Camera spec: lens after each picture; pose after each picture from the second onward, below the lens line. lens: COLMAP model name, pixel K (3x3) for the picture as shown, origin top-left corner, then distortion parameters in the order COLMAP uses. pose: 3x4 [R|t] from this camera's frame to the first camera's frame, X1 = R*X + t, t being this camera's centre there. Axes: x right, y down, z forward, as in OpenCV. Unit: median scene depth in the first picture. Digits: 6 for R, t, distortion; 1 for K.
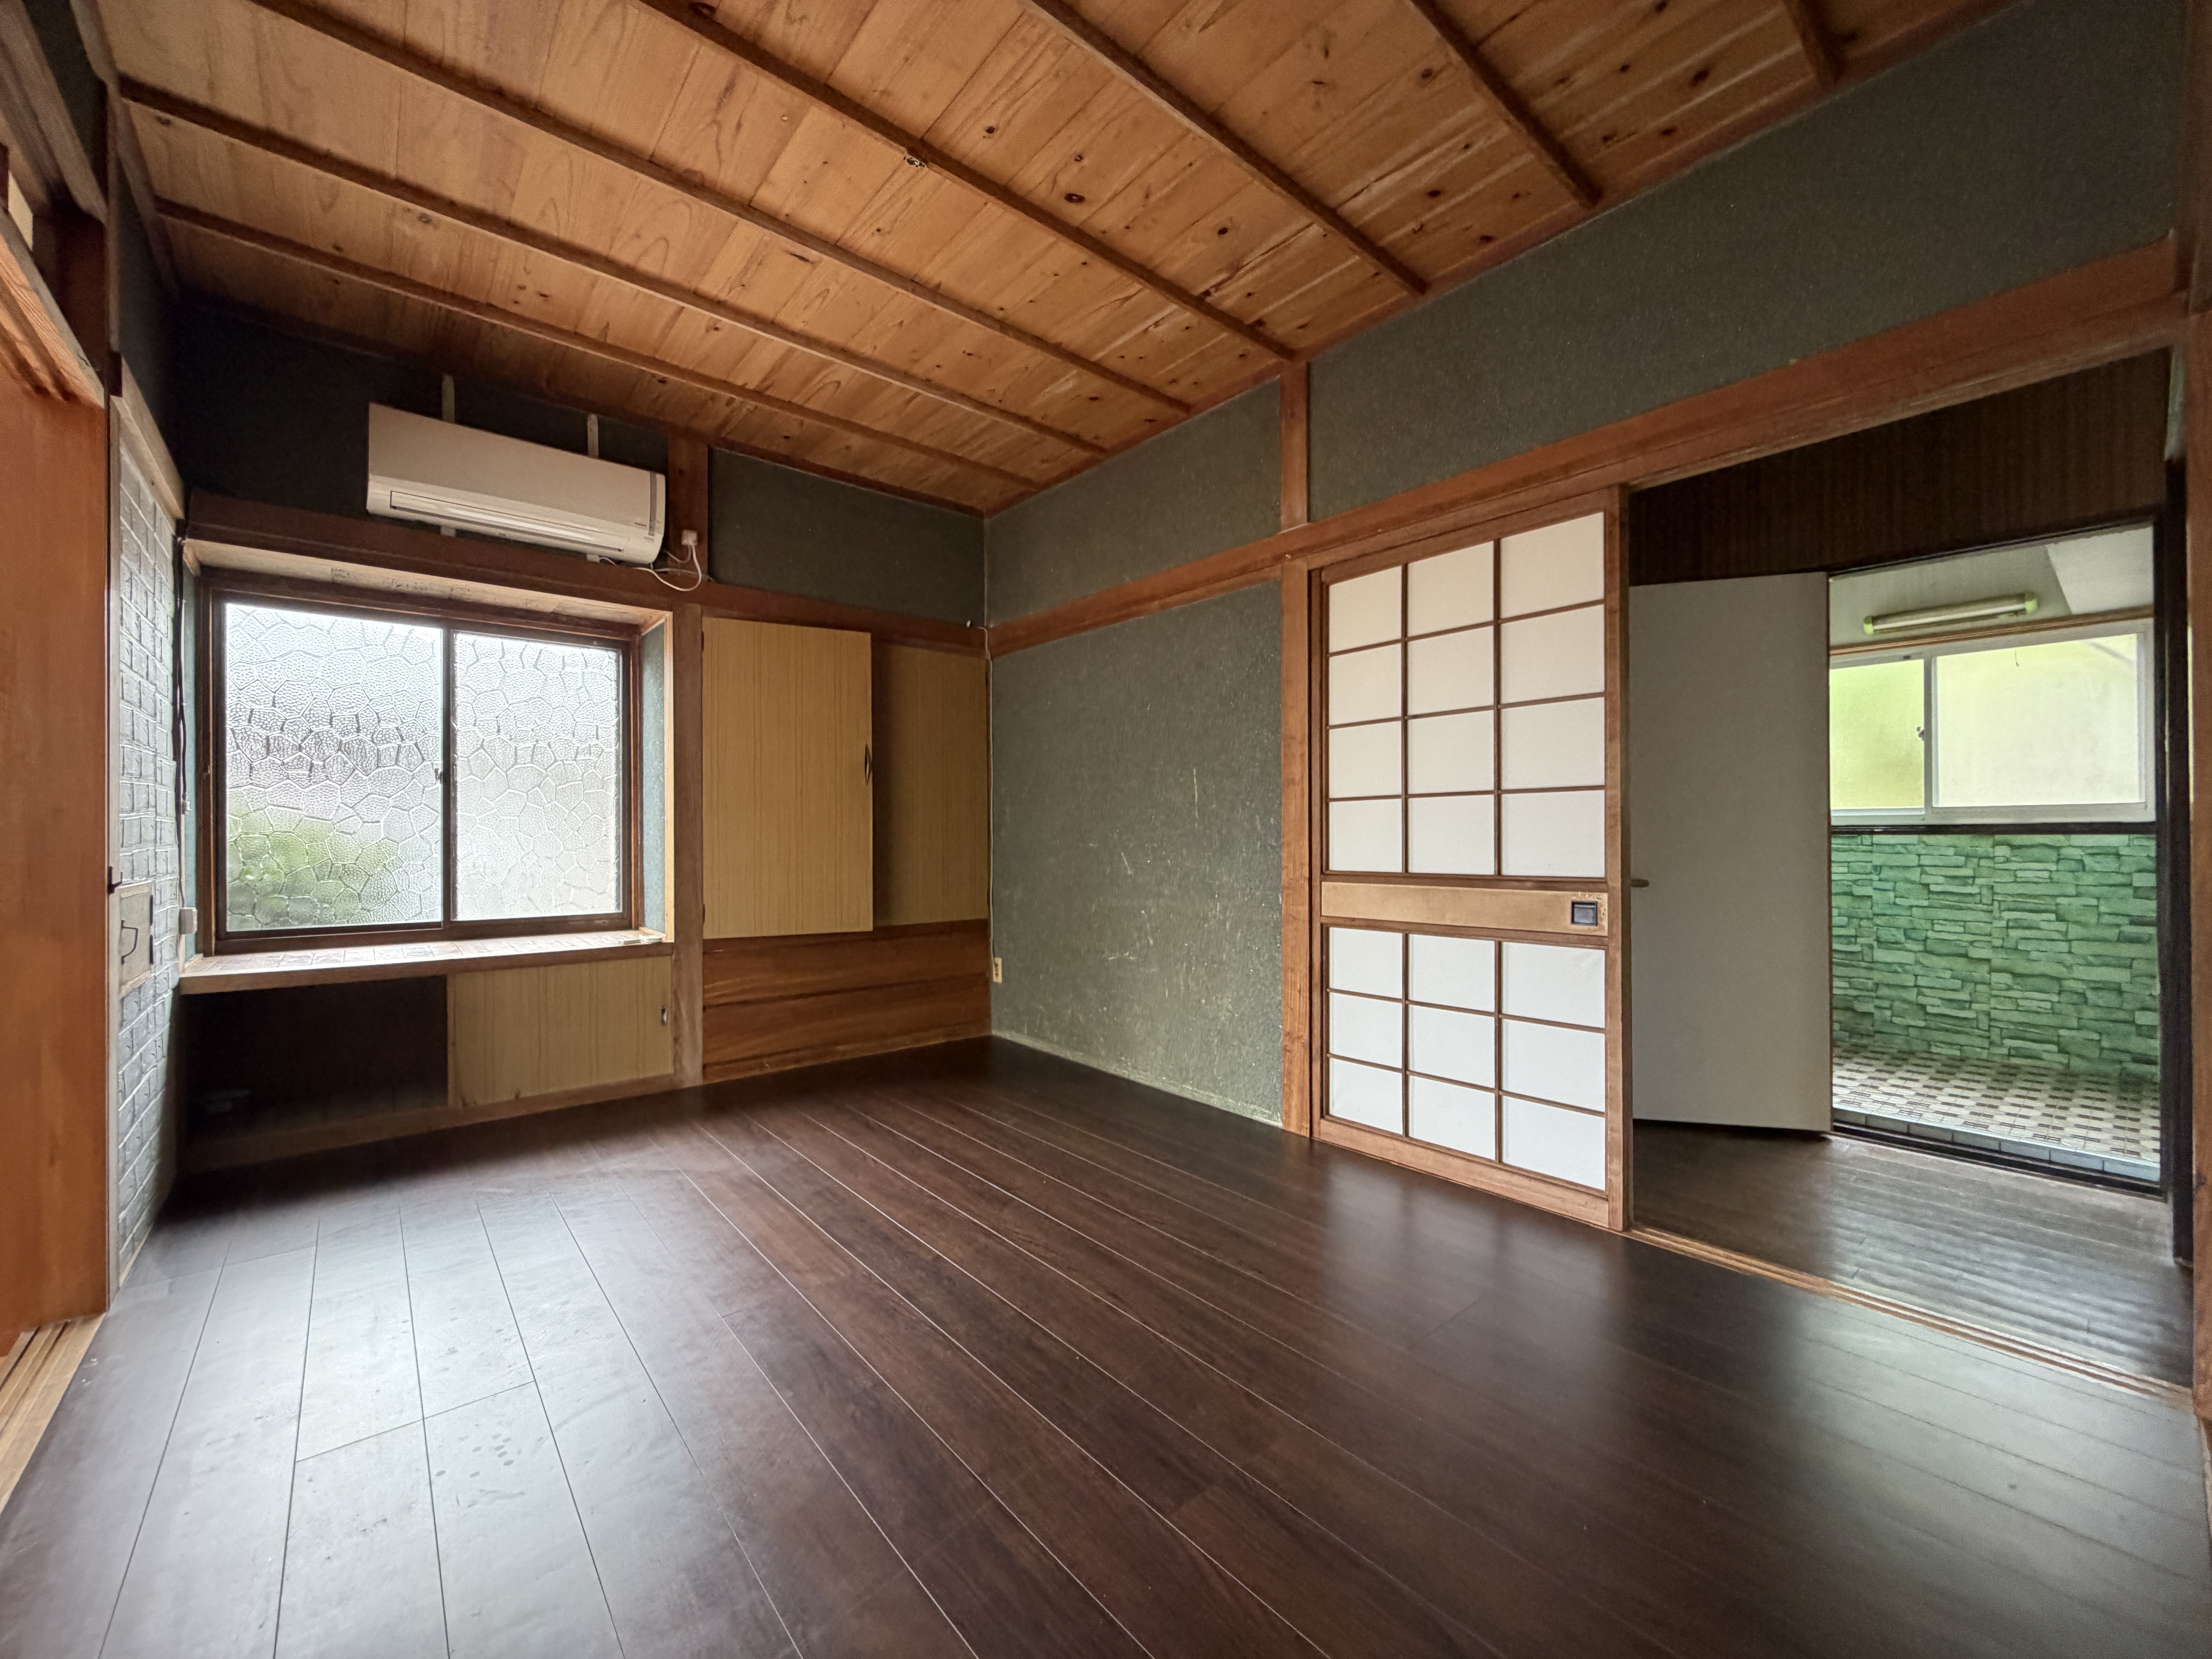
lens RADIAL K [[882.4, 0, 1099.7], [0, 882.4, 835.9], [0, 0, 1]] dist [0.000234, 0.000572]
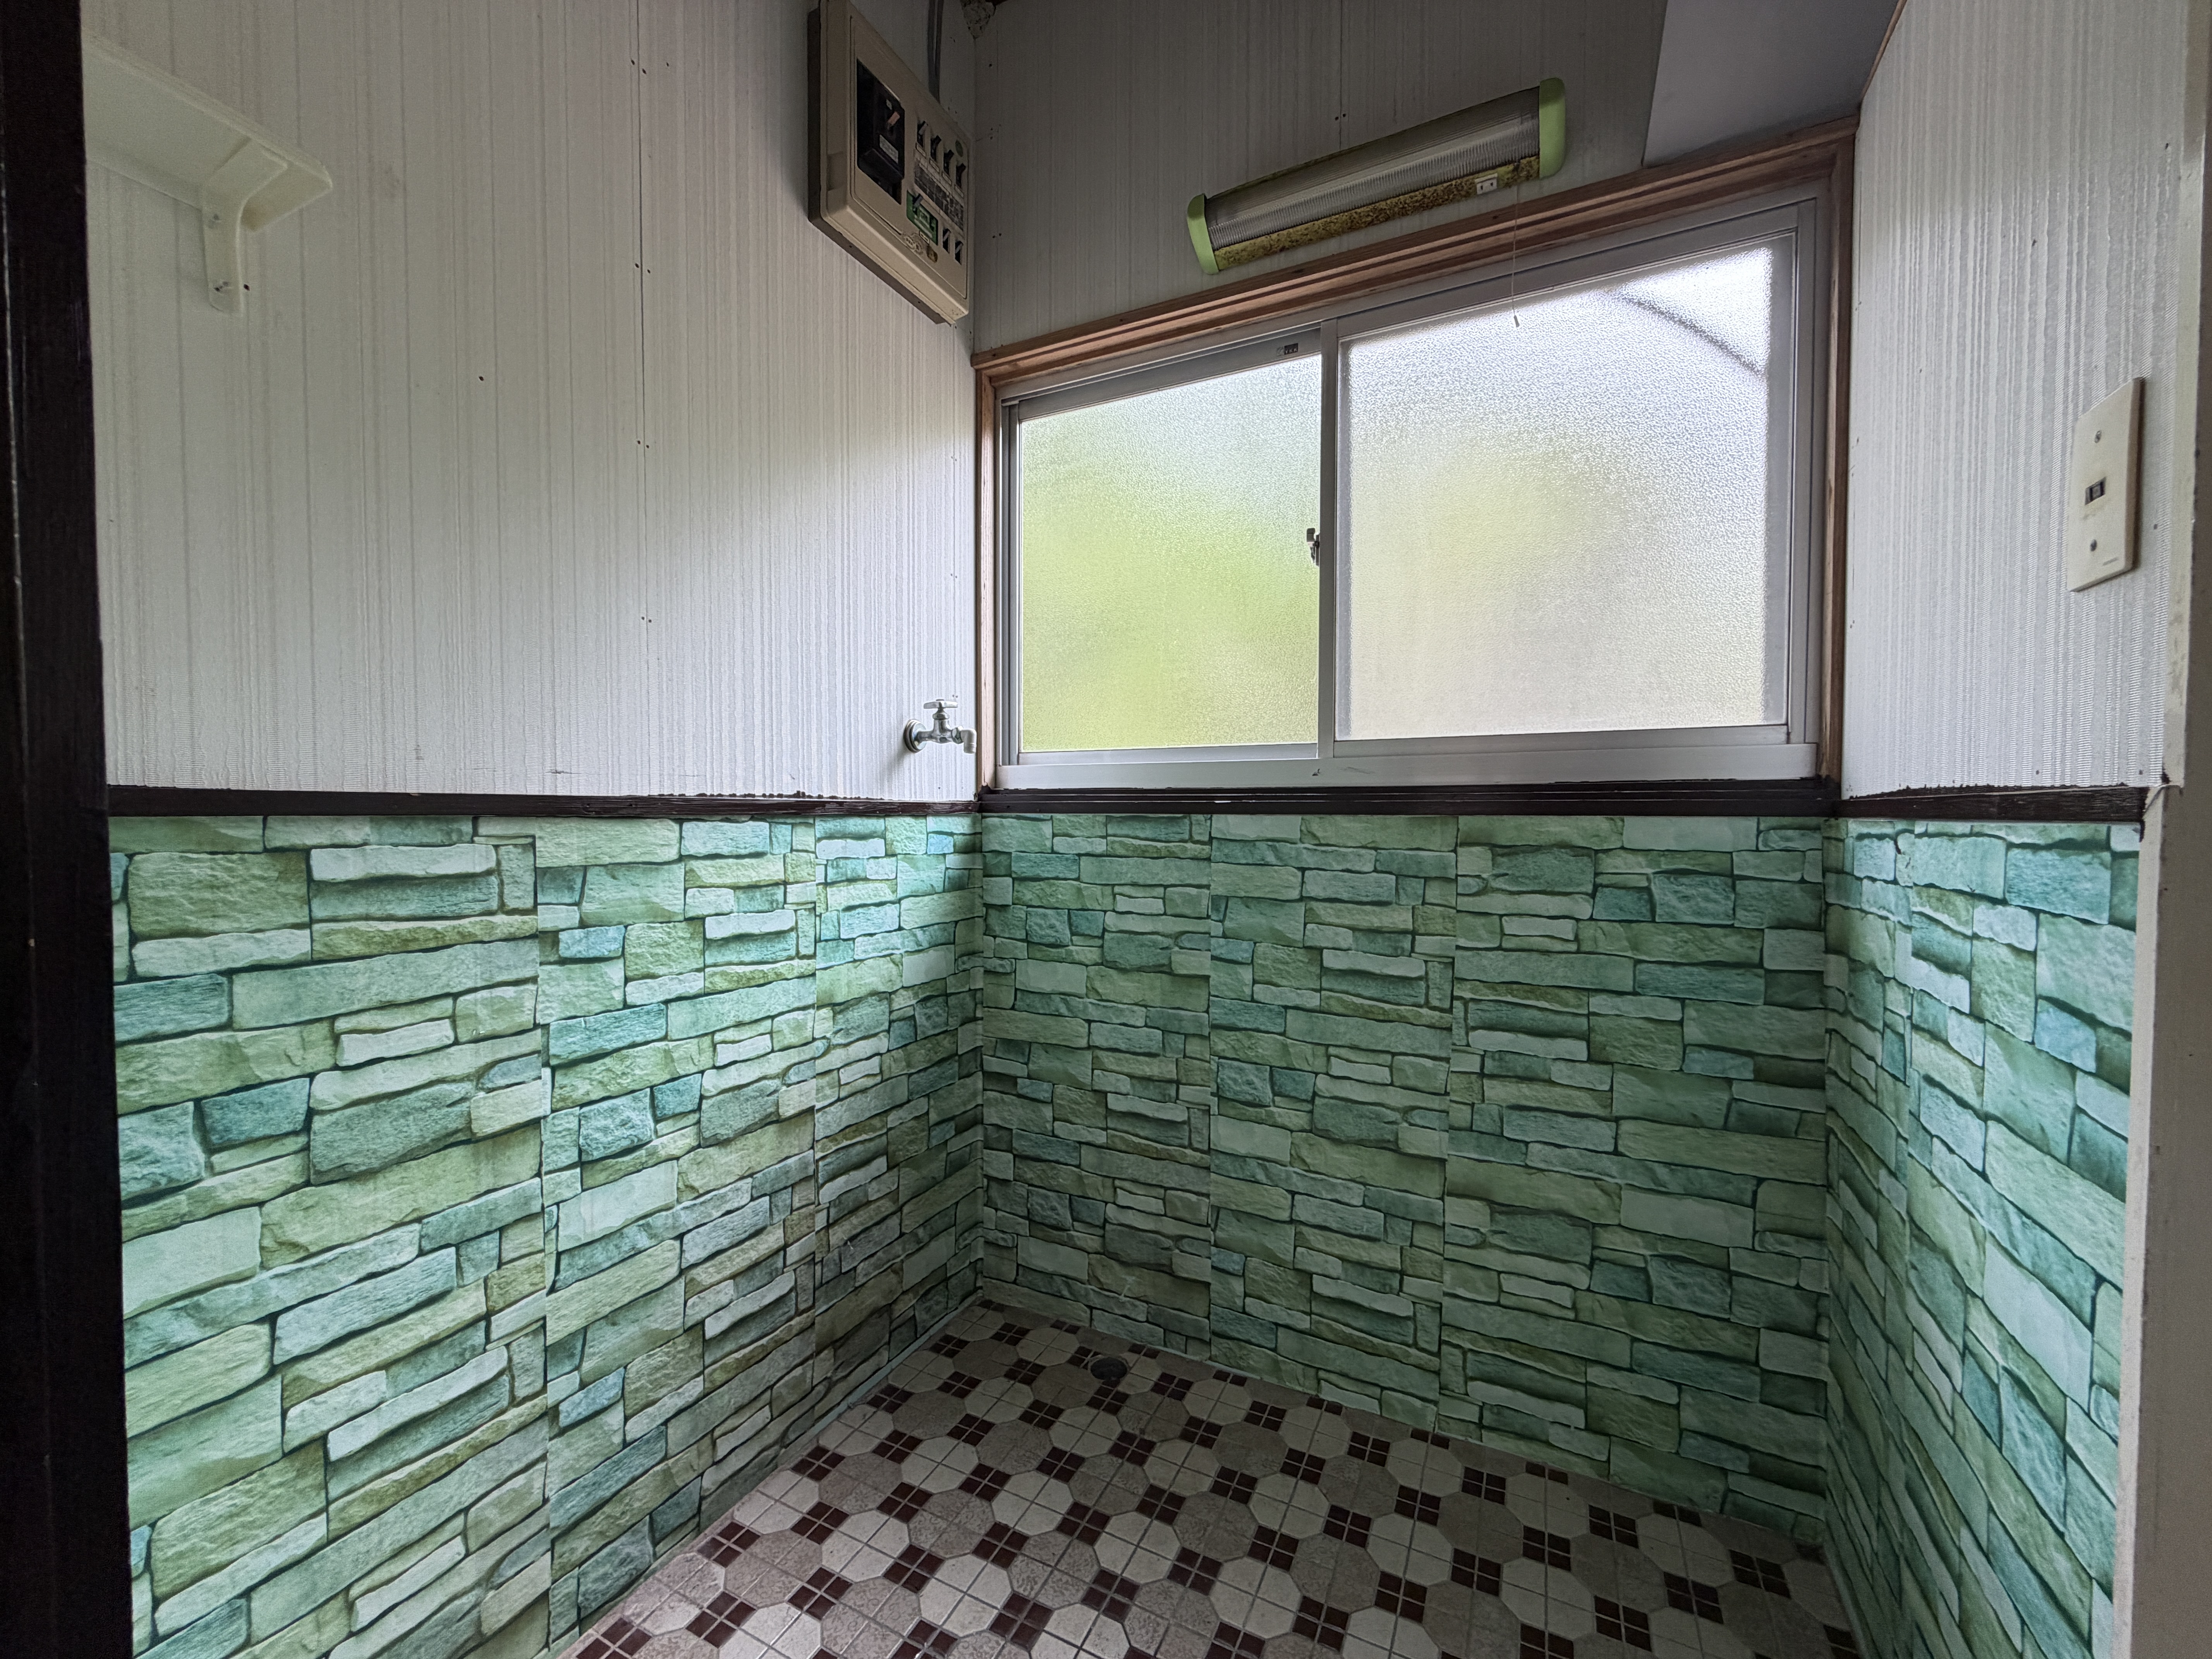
lens RADIAL K [[882.4, 0, 1097.8], [0, 882.4, 833.3], [0, 0, 1]] dist [0.000234, 0.000572]
pose [[0.922512, -0.005458, 0.385929, 0.683871], [-0.004747, 0.999664, 0.025483, -0.002329], [-0.385939, -0.025340, 0.922176, 0.671097]]
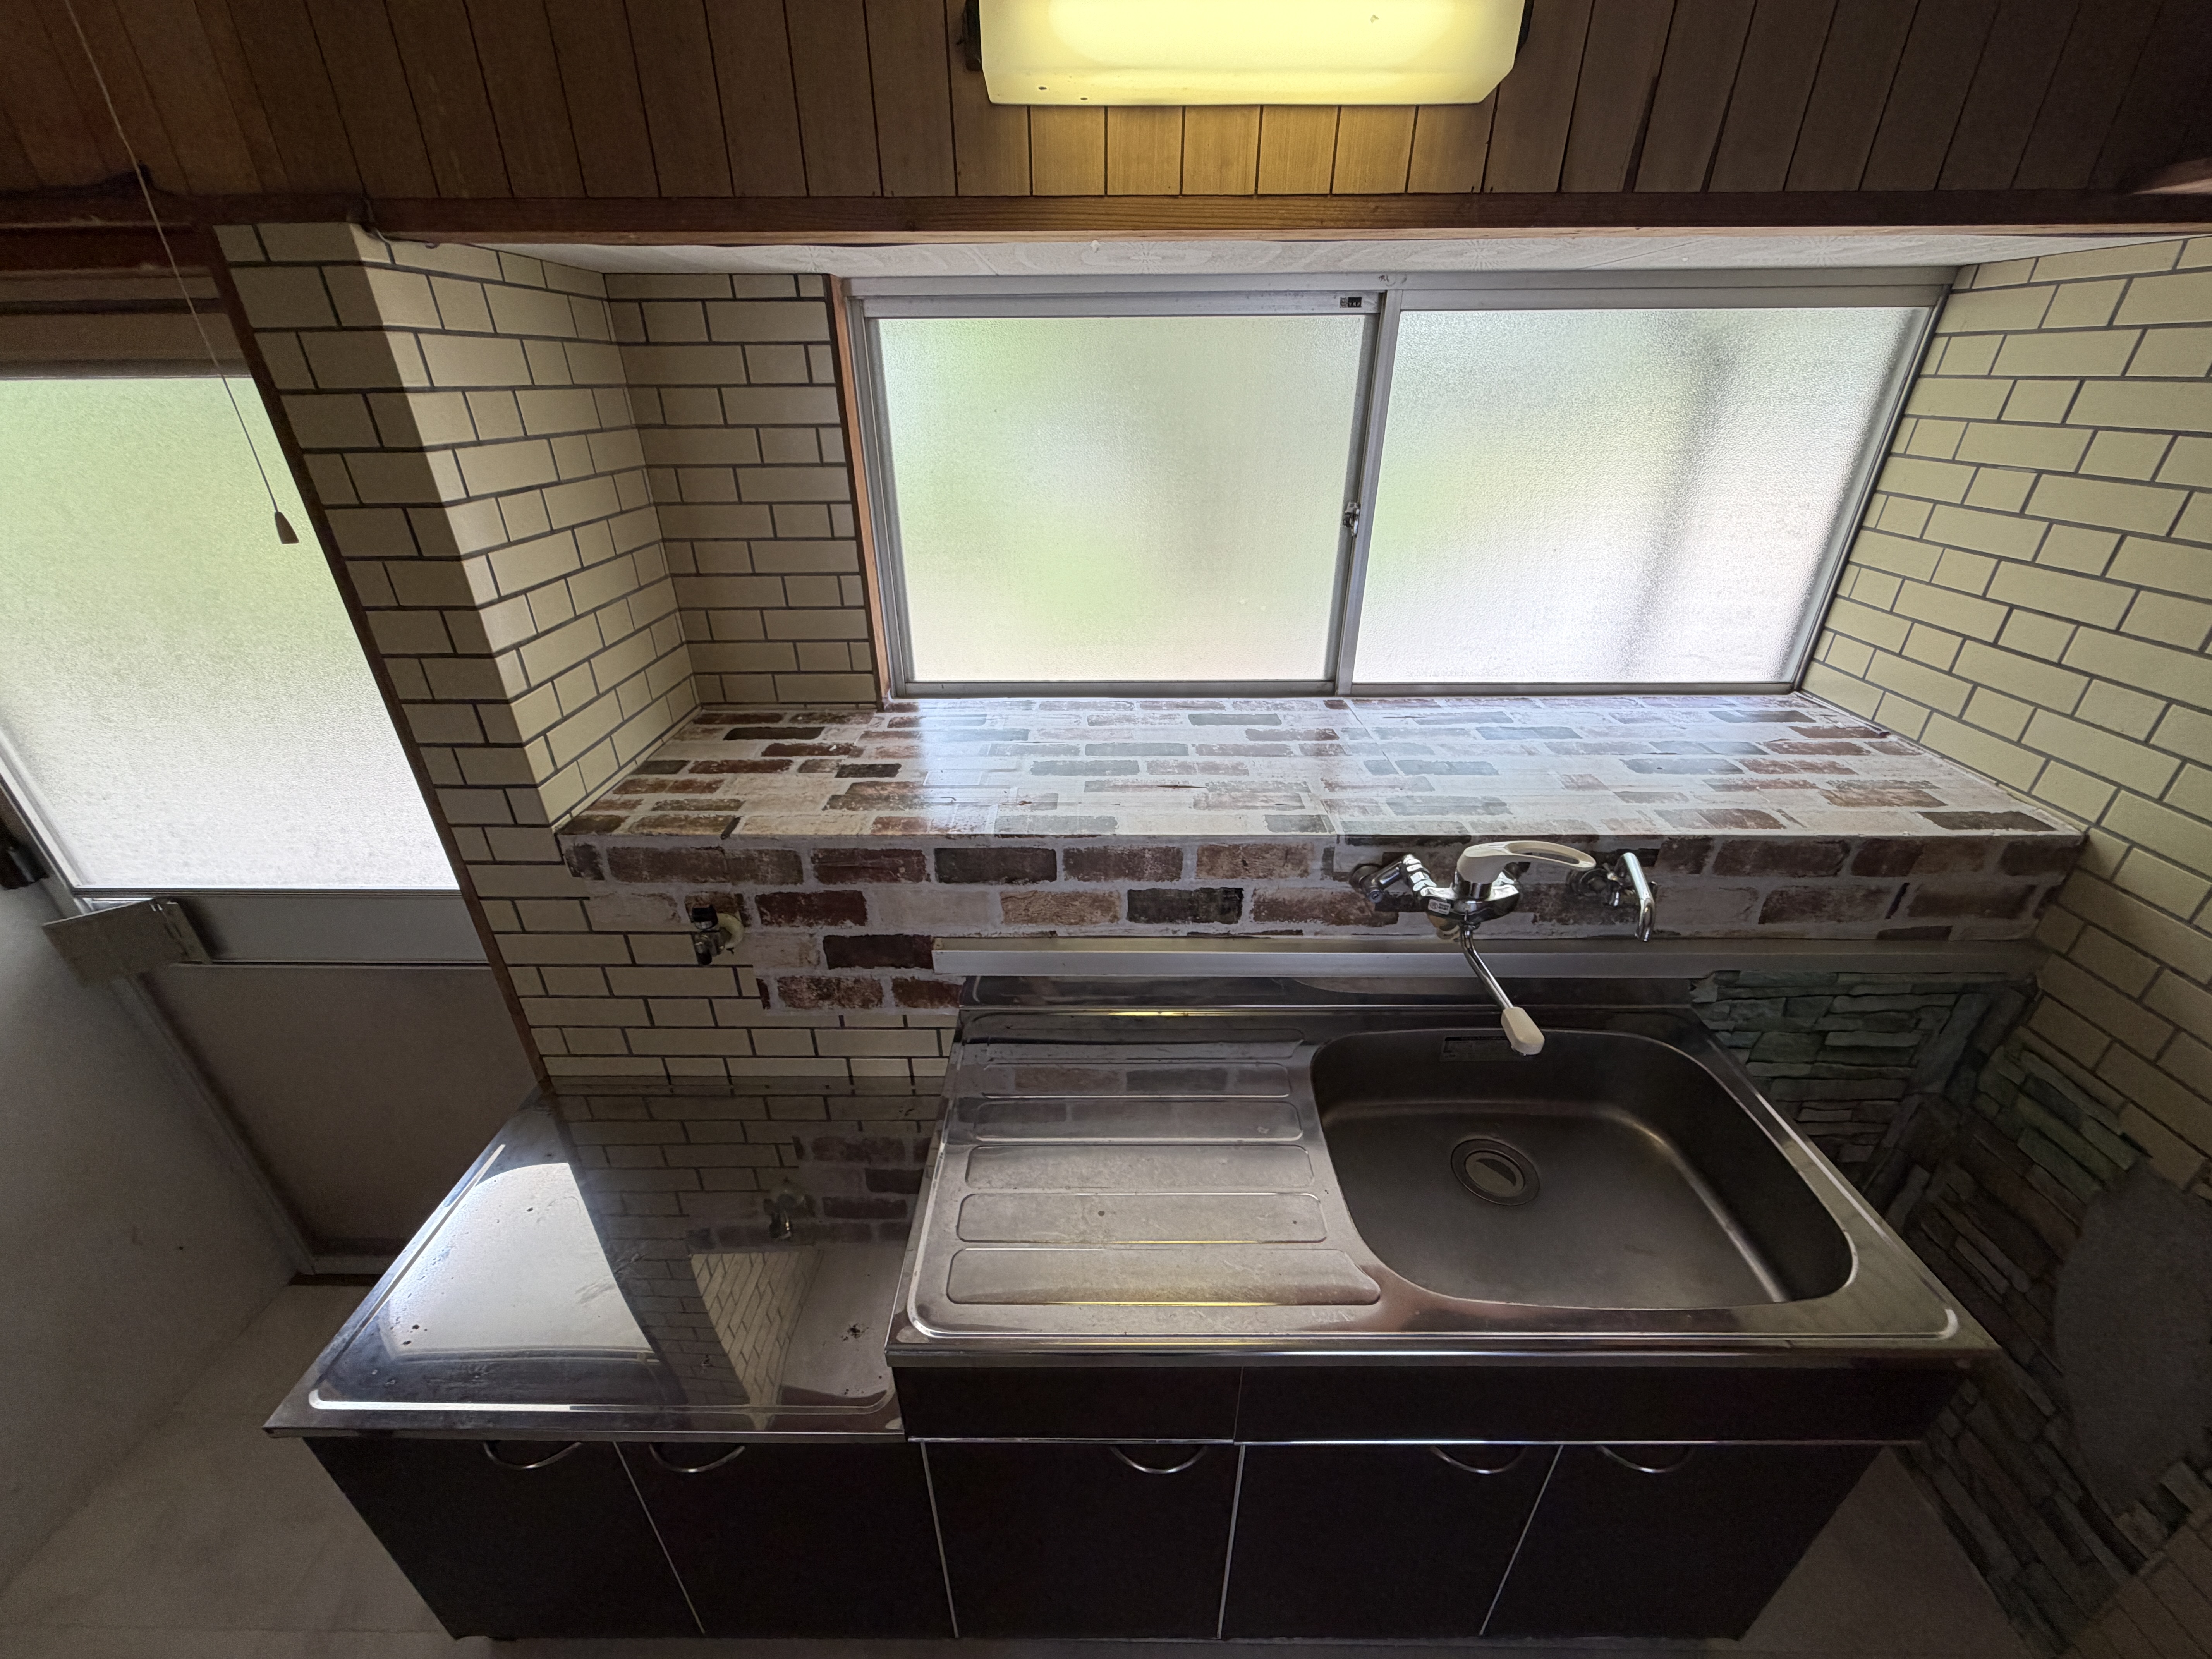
lens RADIAL K [[882.4, 0, 1096.4], [0, 882.4, 832.9], [0, 0, 1]] dist [0.000234, 0.000572]
pose [[0.654301, -0.362077, 0.663920, 0.491381], [0.012126, 0.882840, 0.469517, -0.196549], [-0.756137, -0.299155, 0.582034, 1.004686]]
